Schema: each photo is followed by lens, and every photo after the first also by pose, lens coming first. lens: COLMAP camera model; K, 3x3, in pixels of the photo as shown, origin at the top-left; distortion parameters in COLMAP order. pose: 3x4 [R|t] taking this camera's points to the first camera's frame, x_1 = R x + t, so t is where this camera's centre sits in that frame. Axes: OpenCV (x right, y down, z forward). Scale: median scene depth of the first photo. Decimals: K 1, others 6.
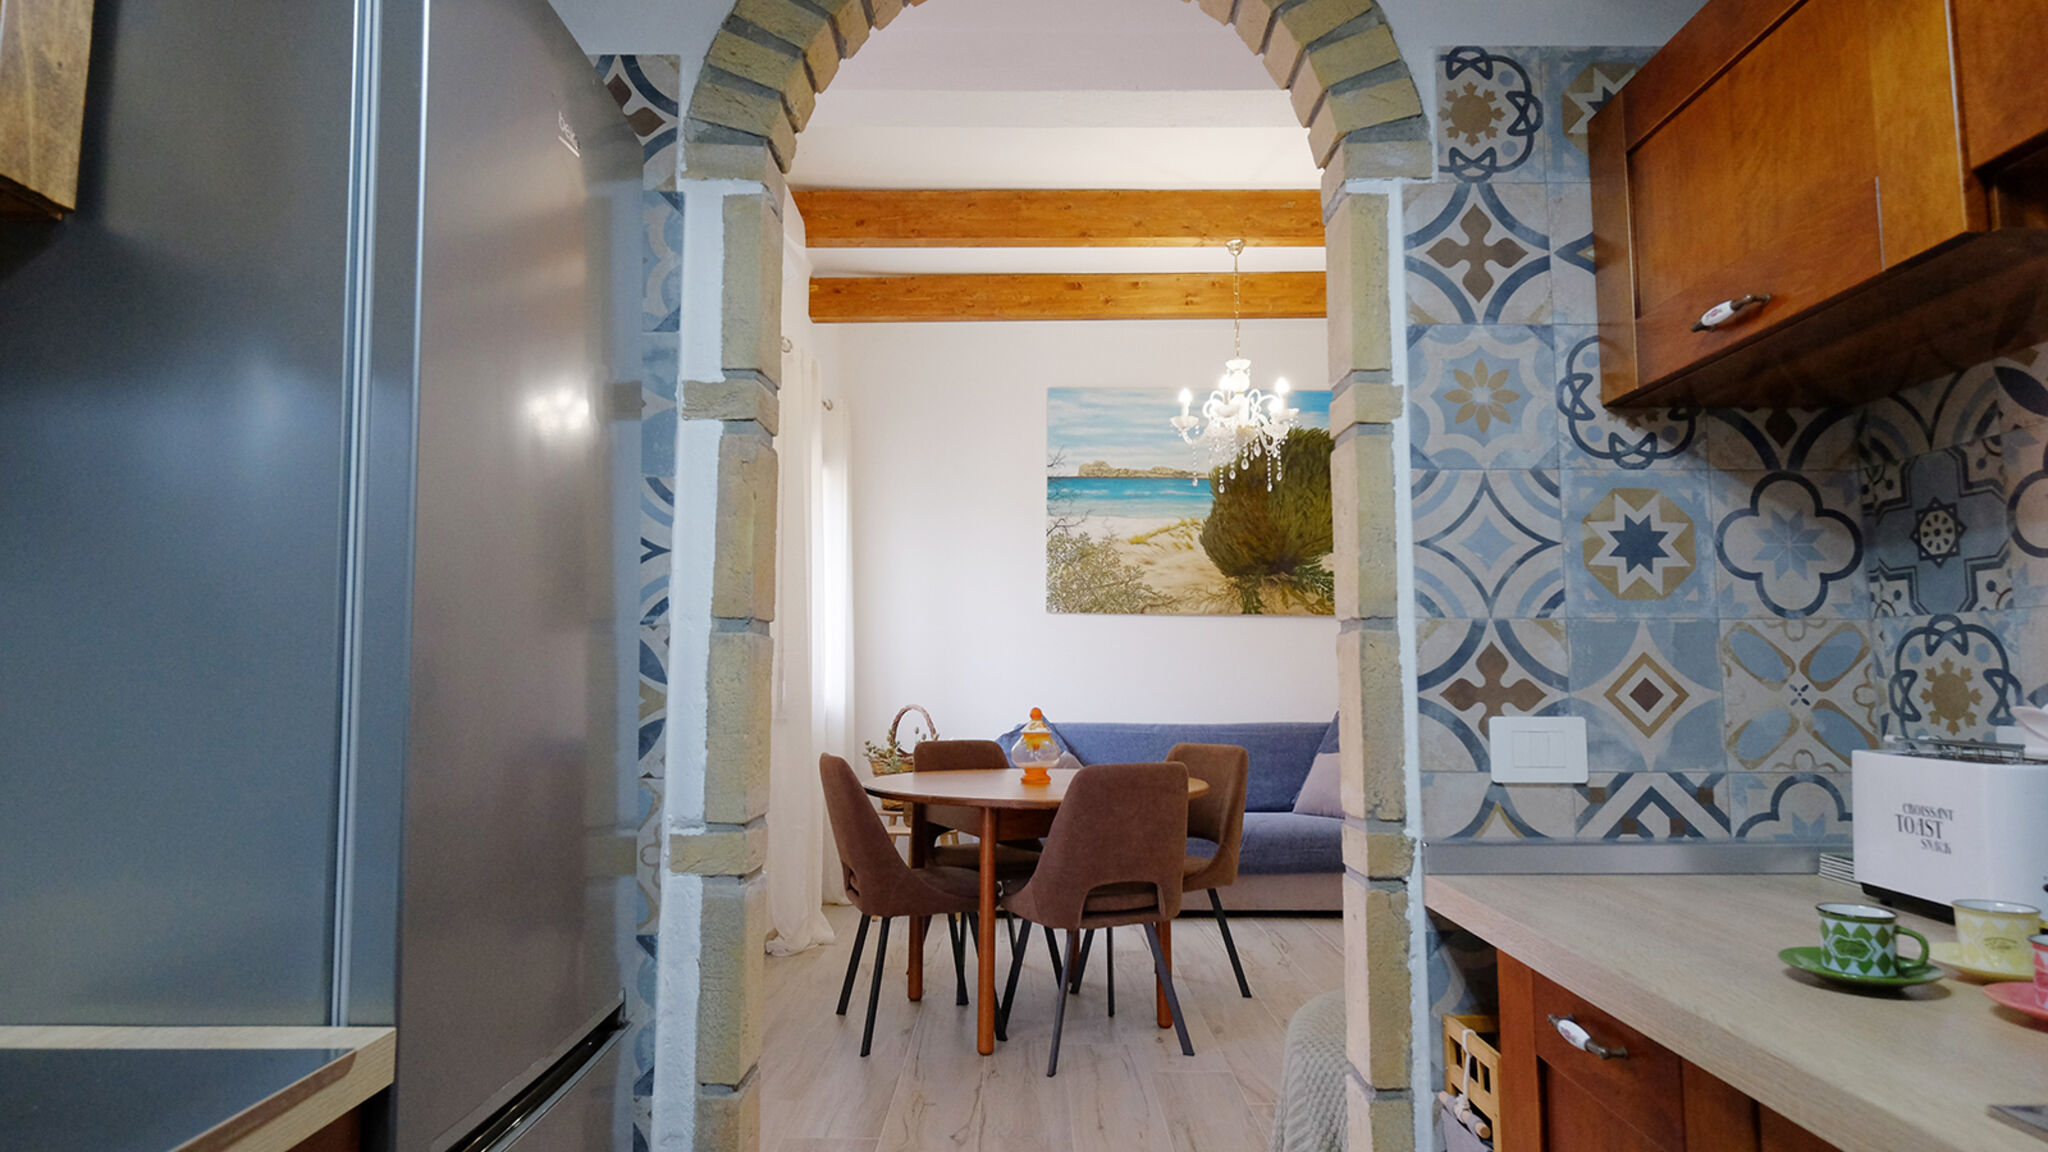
lens RADIAL K [[1135.4, 0, 1026.6], [0, 1135.4, 575.0], [0, 0, 1]] dist [0.000028, -0.000316]
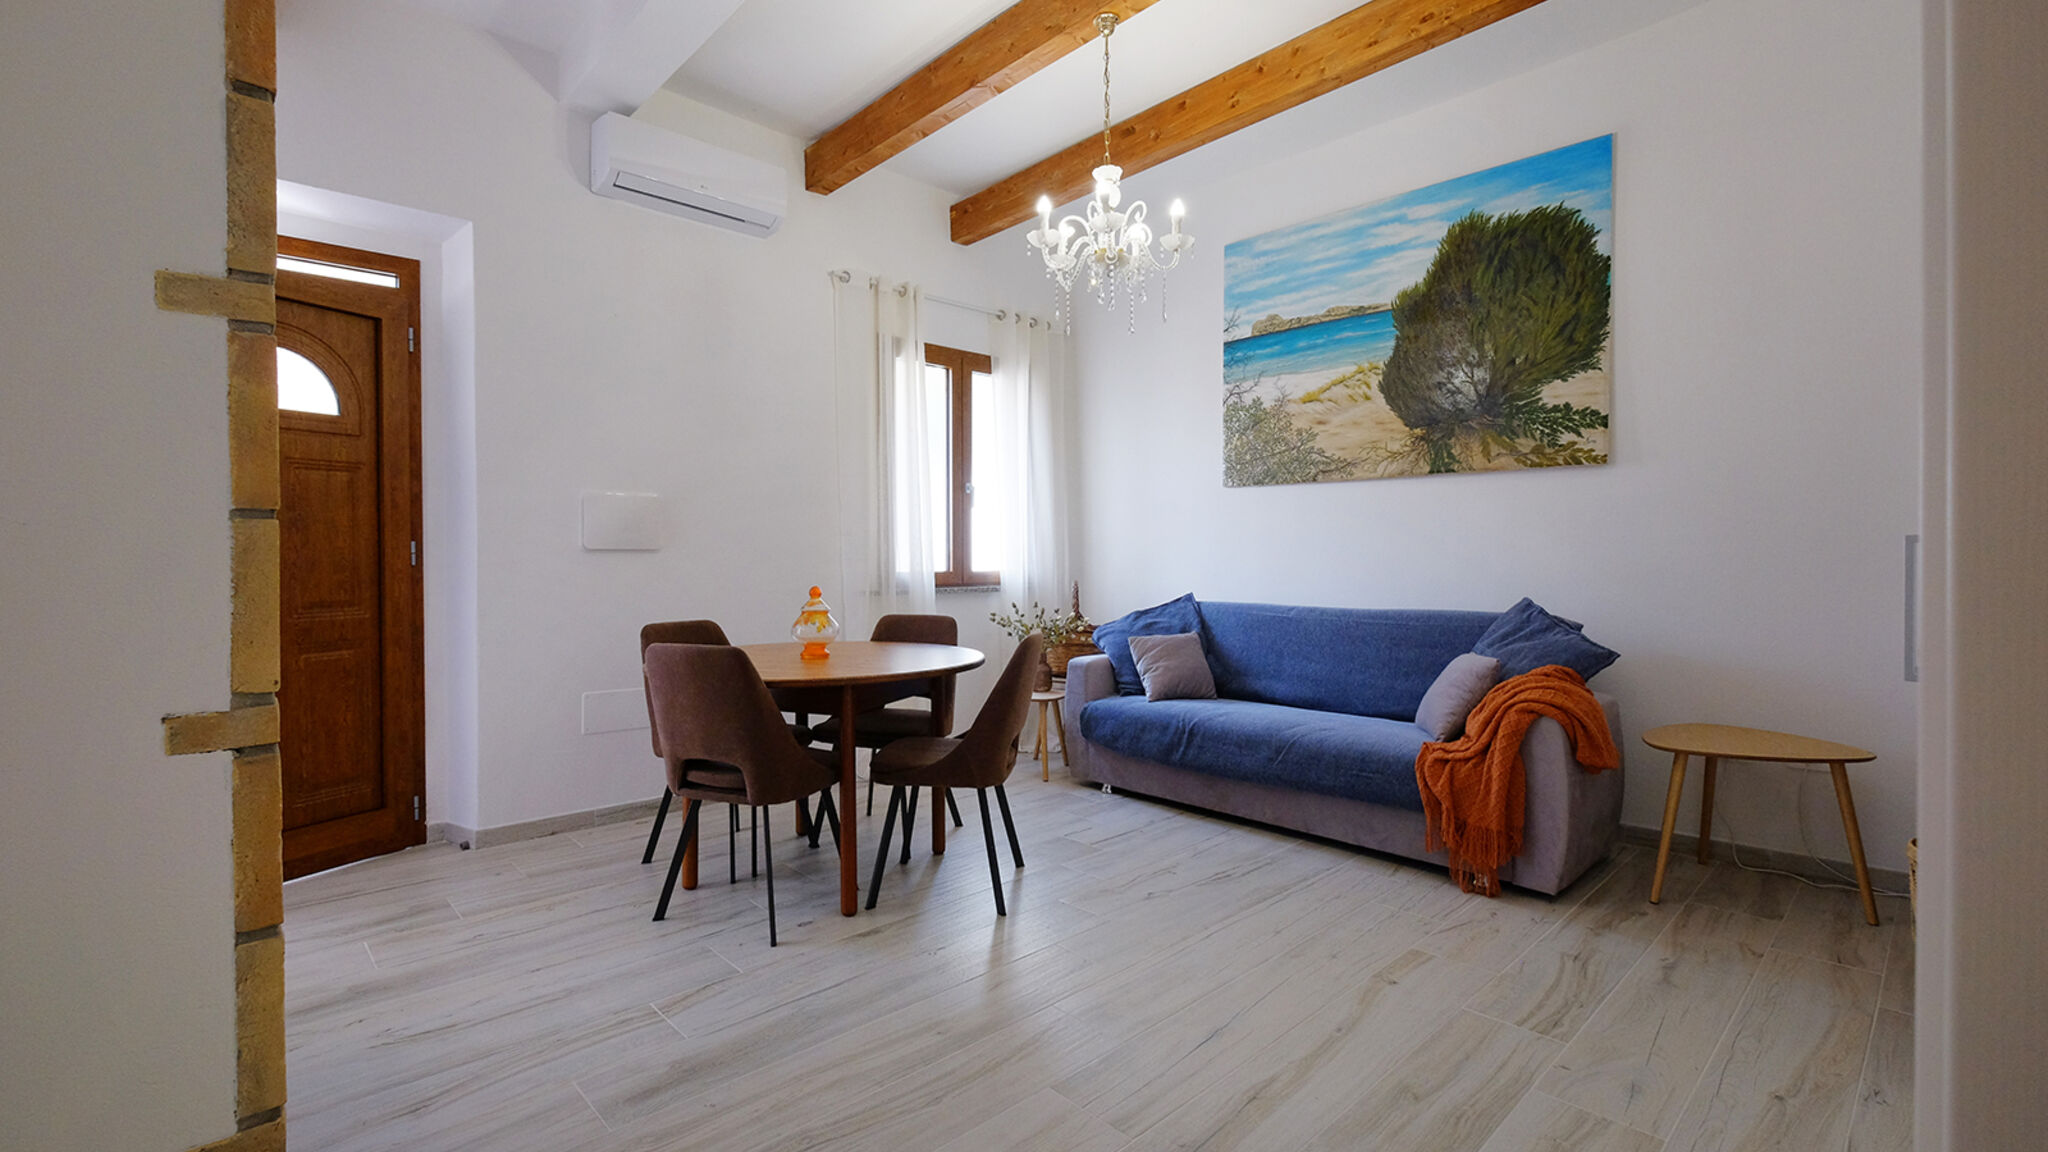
lens RADIAL K [[896.2, 0, 1024.5], [0, 896.2, 572.1], [0, 0, 1]] dist [-0.003046, 0.000170]
pose [[0.683008, 0.007316, -0.730375, 0.452853], [0.073979, 0.994115, 0.079140, 0.031940], [0.726655, -0.108086, 0.678447, 0.356669]]
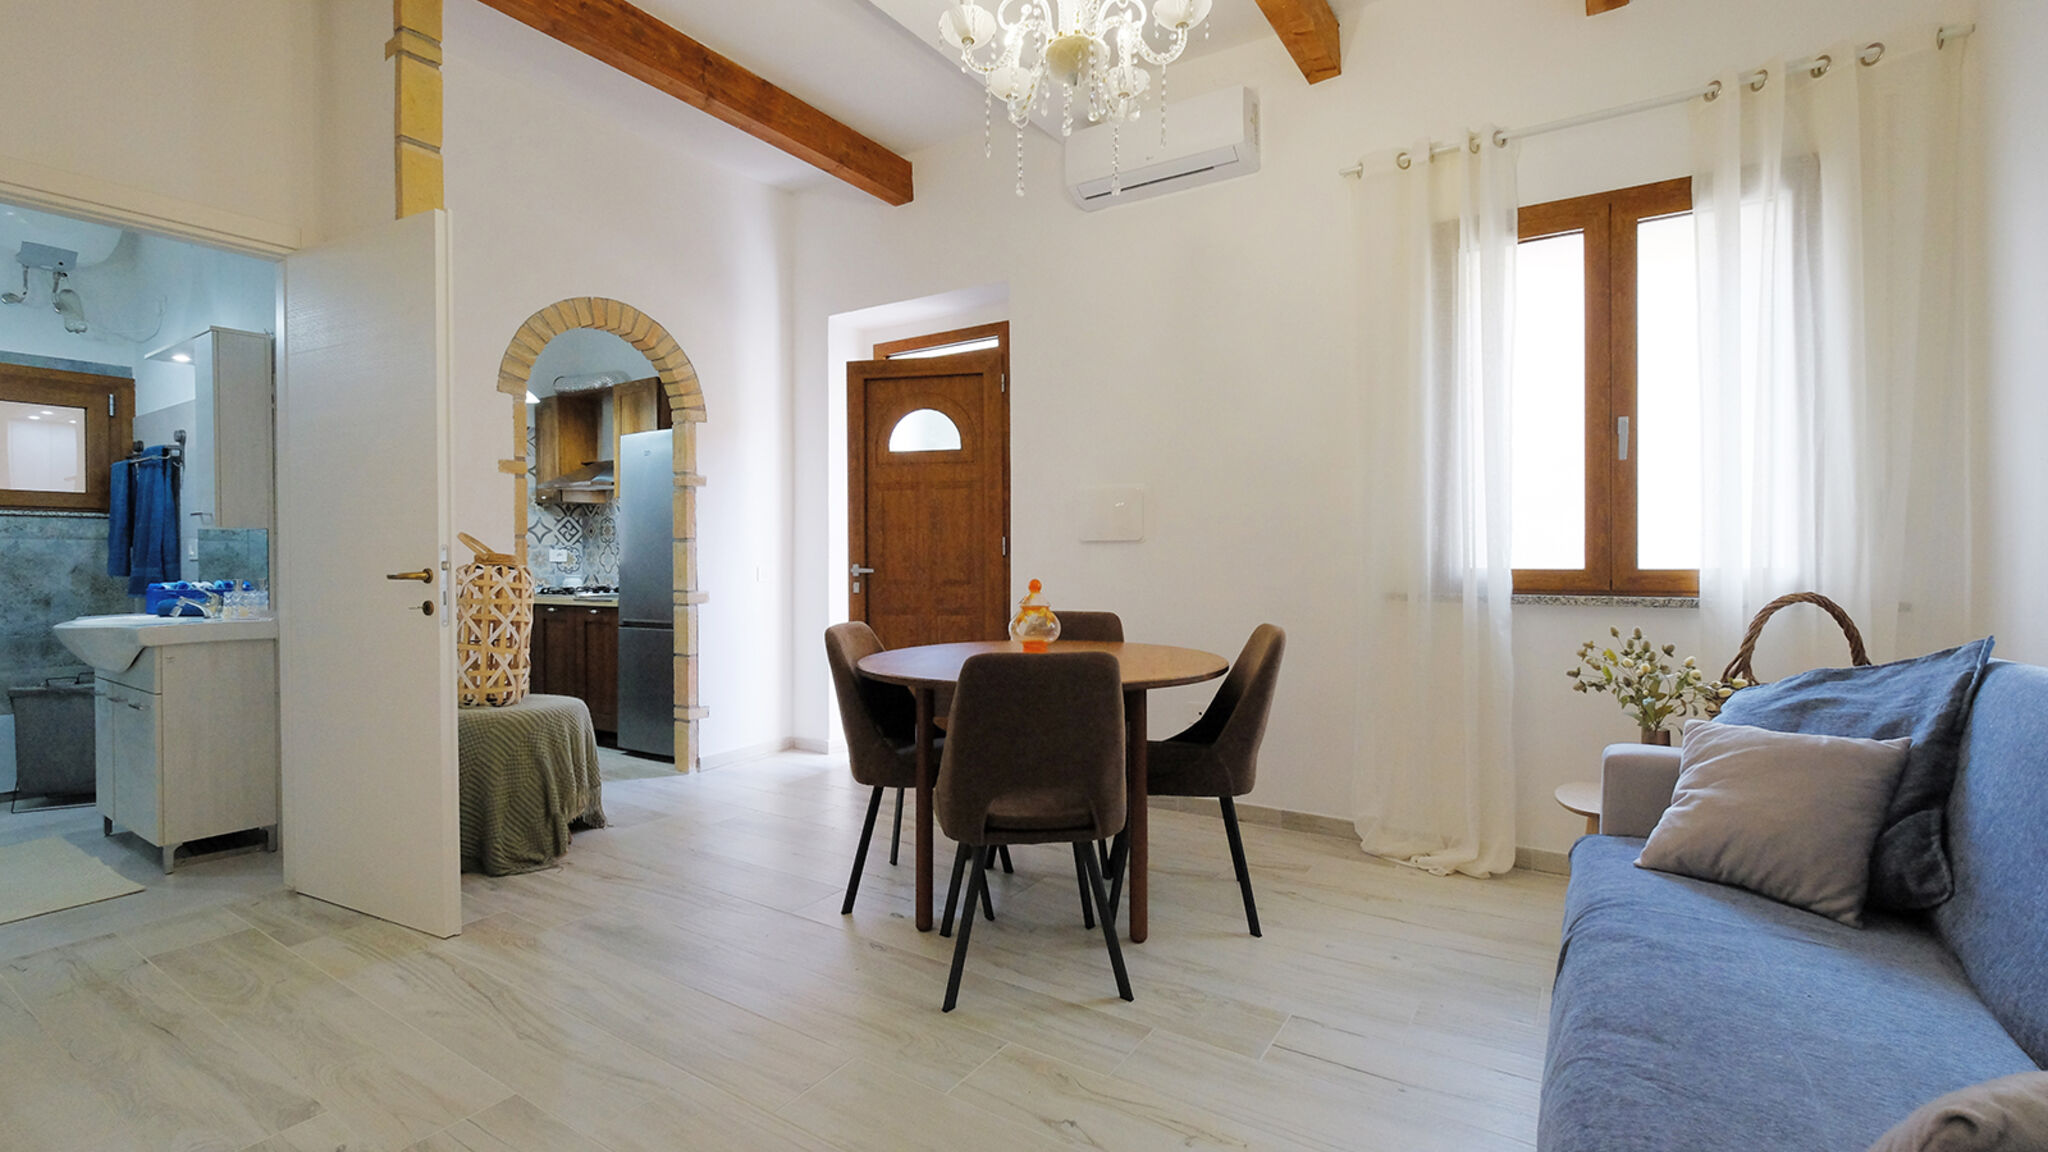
lens RADIAL K [[896.2, 0, 1022.0], [0, 896.2, 569.4], [0, 0, 1]] dist [-0.003046, 0.000170]
pose [[-0.548878, 0.013511, -0.835793, 0.391530], [0.082185, 0.995897, -0.037873, 0.082336], [0.831852, -0.089477, -0.547737, 0.853459]]
